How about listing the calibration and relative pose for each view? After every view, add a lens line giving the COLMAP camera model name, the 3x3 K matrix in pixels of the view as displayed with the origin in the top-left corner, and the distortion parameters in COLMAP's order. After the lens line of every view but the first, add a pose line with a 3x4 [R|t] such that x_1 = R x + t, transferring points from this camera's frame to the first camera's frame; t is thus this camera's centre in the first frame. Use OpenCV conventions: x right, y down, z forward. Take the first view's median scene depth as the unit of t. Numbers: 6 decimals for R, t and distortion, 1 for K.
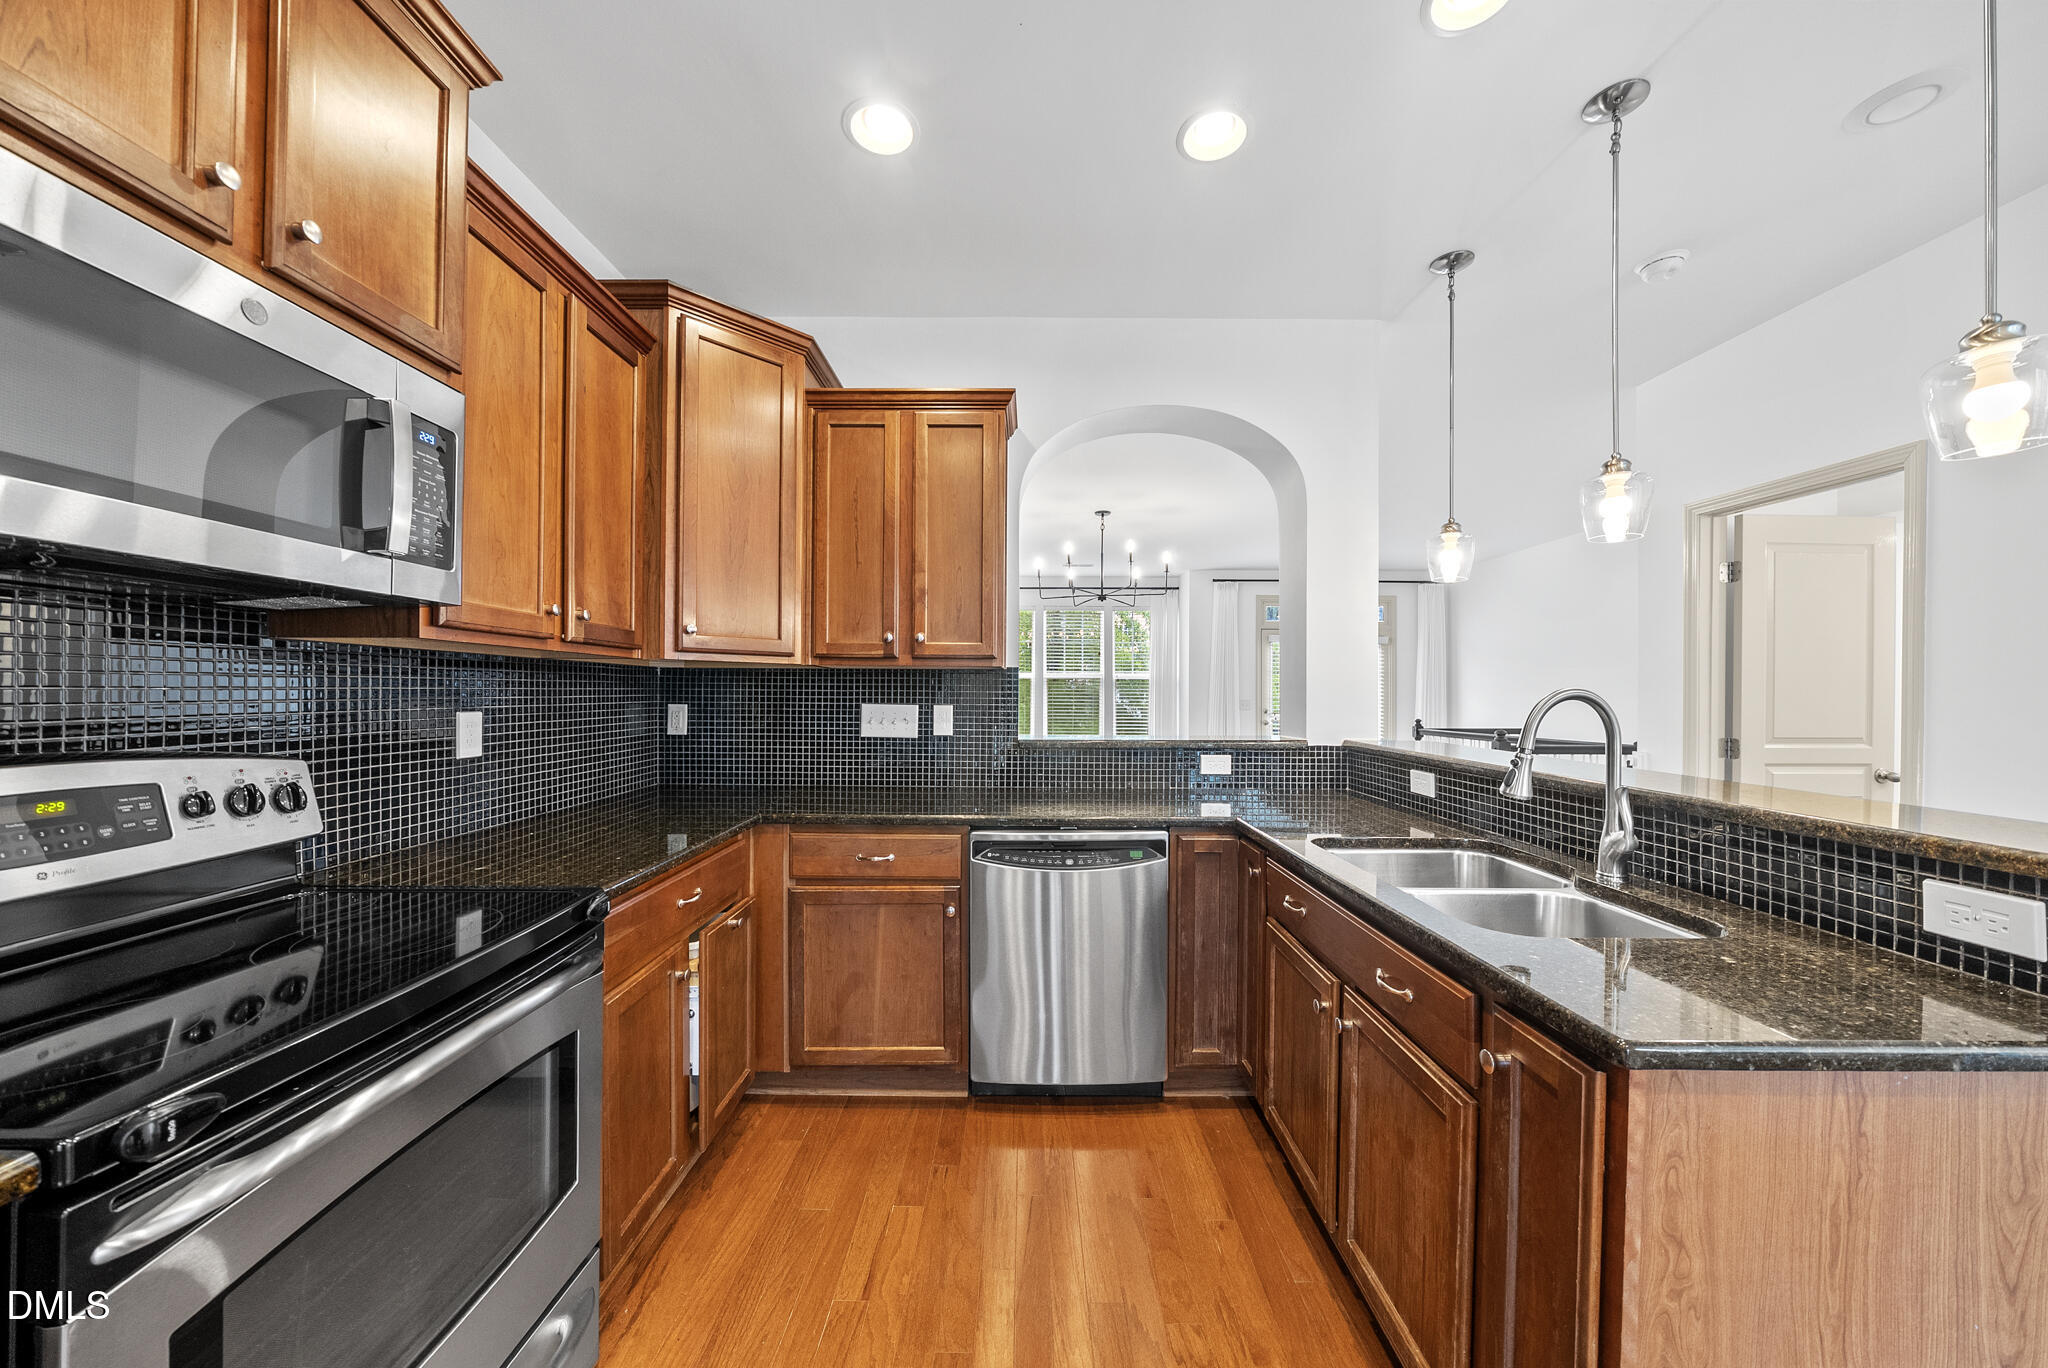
lens RADIAL K [[704.2, 0, 1037.1], [0, 704.2, 692.2], [0, 0, 1]] dist [-0.008408, 0.000094]
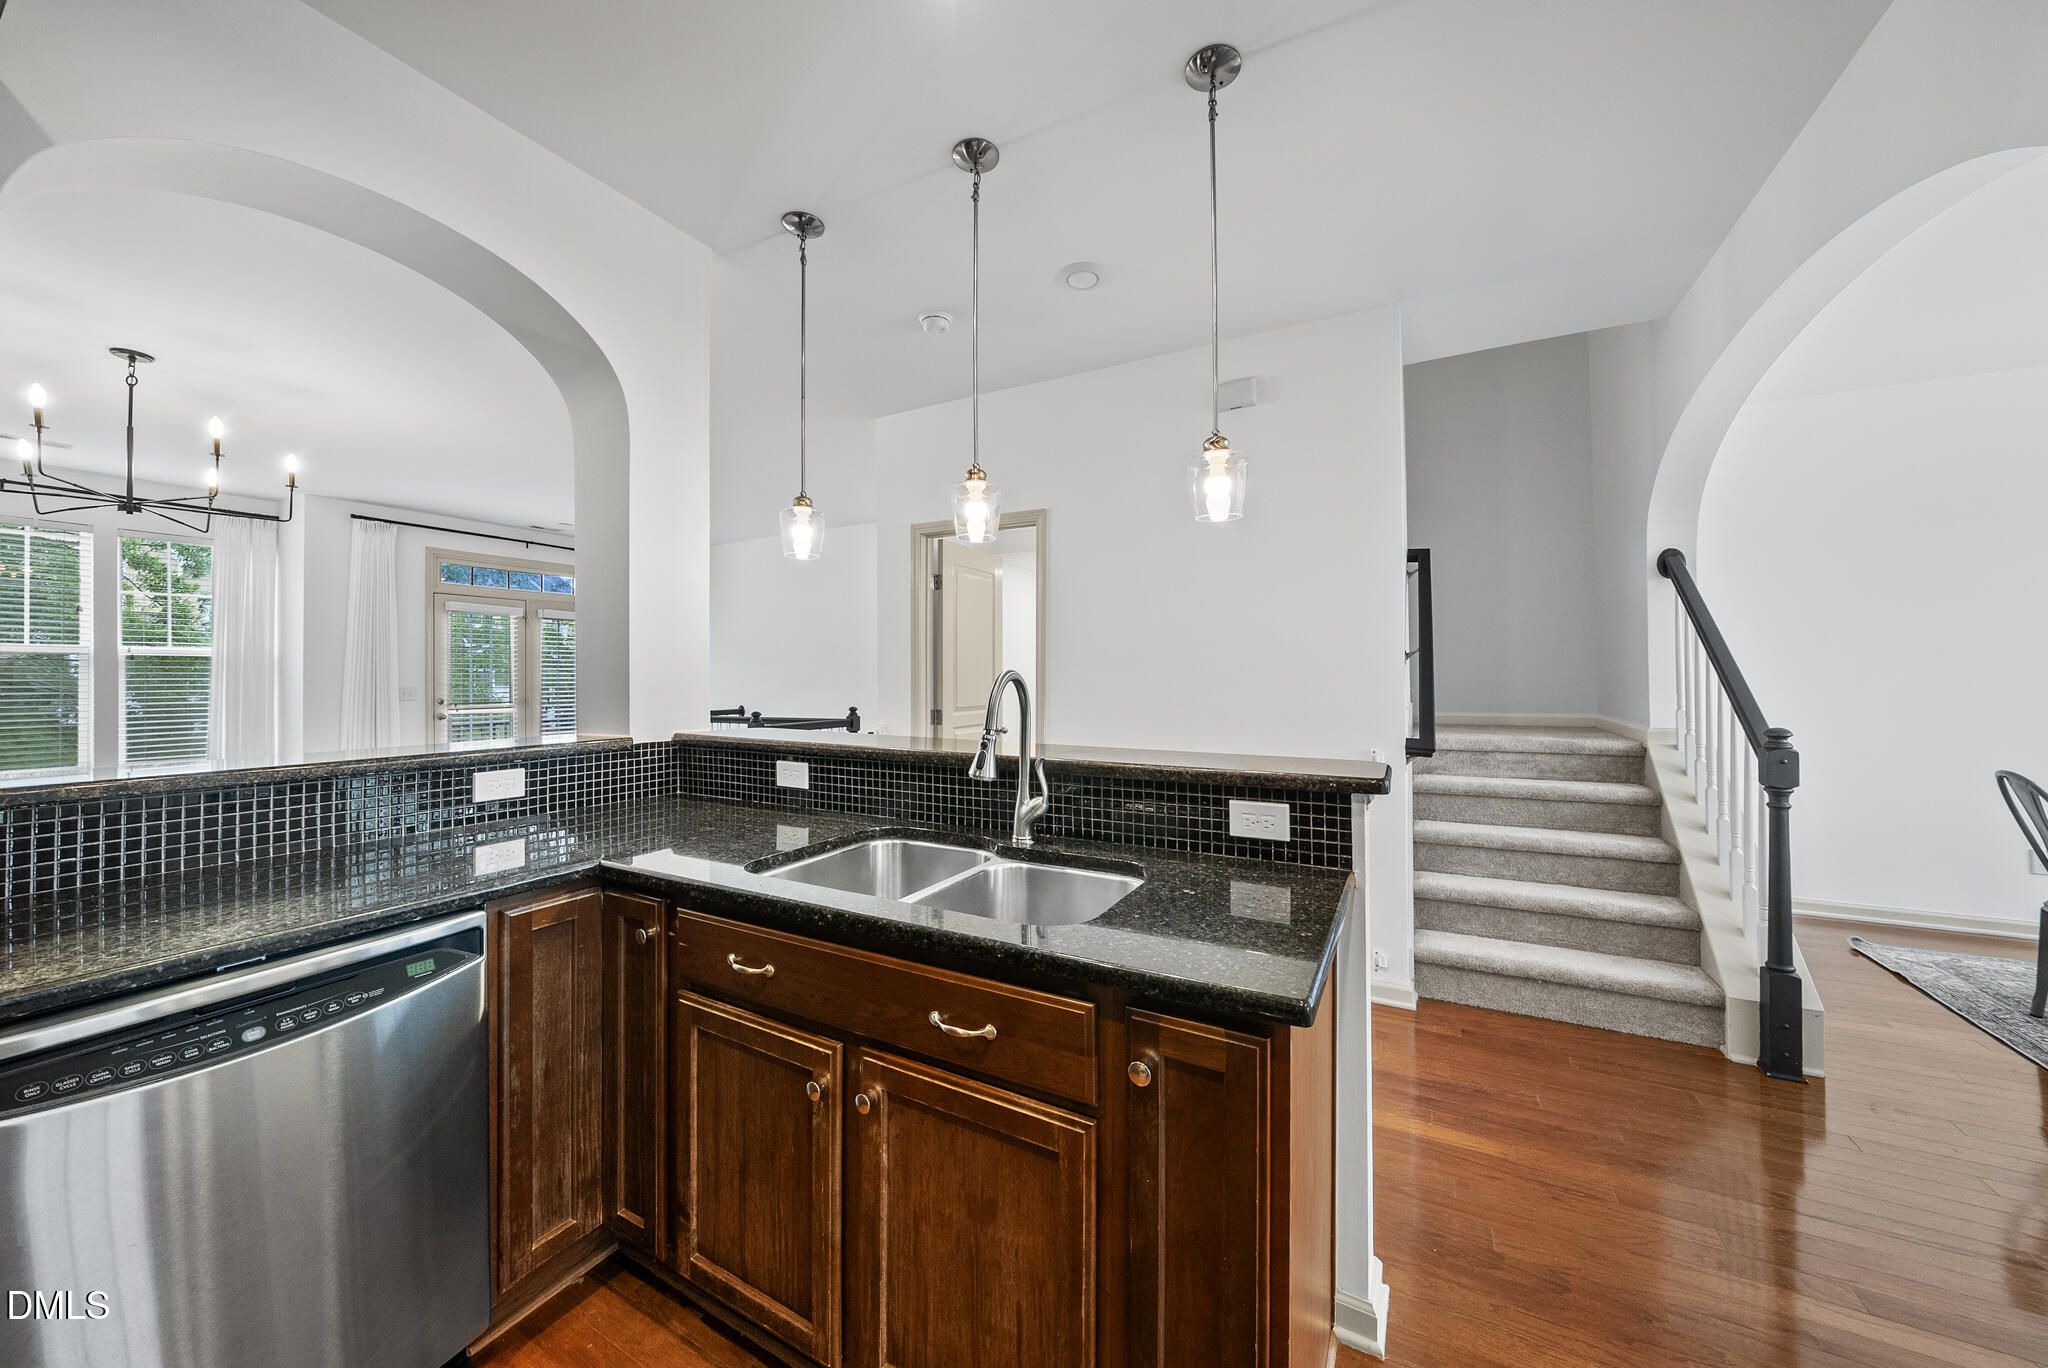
lens RADIAL K [[704.2, 0, 1026.9], [0, 704.2, 672.3], [0, 0, 1]] dist [-0.008408, 0.000094]
pose [[0.485795, 0.000378, 0.874073, -0.114693], [0.004149, 0.999988, -0.002739, 0.000400], [-0.874063, 0.004957, 0.485787, 0.328727]]
